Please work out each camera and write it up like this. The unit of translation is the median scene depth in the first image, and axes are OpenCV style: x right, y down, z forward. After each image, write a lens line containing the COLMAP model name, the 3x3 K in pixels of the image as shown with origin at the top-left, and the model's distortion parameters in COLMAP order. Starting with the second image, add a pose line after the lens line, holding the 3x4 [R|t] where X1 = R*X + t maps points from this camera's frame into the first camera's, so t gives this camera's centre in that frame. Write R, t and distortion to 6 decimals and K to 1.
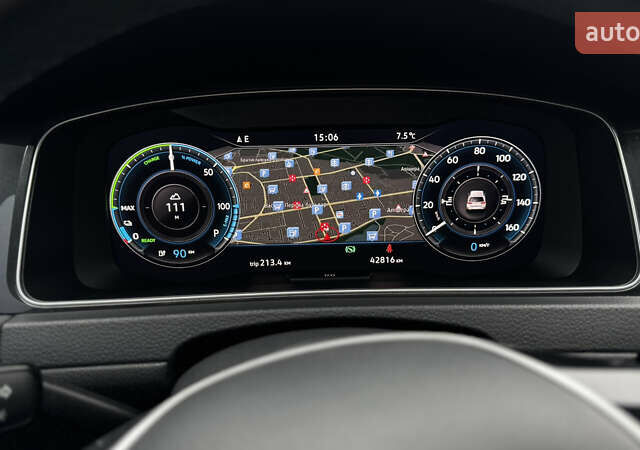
lens RADIAL K [[563.3, 0, 322.3], [0, 563.3, 225.9], [0, 0, 1]] dist [0.130299, -0.228734]
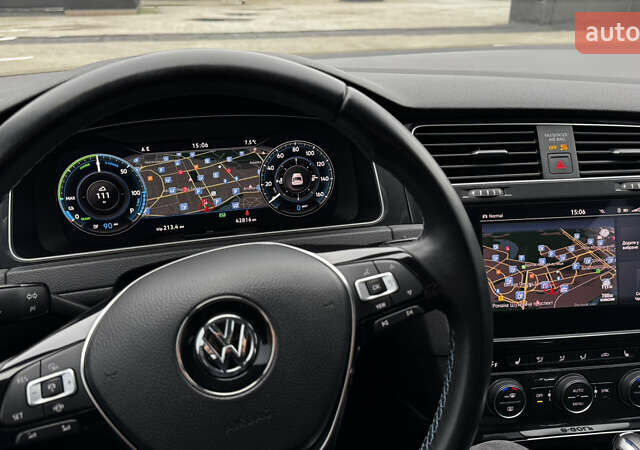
lens RADIAL K [[563.3, 0, 322.3], [0, 563.3, 225.9], [0, 0, 1]] dist [0.130299, -0.228734]
pose [[0.977785, -0.079553, 0.193927, 0.014392], [0.072832, 0.996478, 0.041555, 0.027525], [-0.196550, -0.026508, 0.980136, -0.630613]]
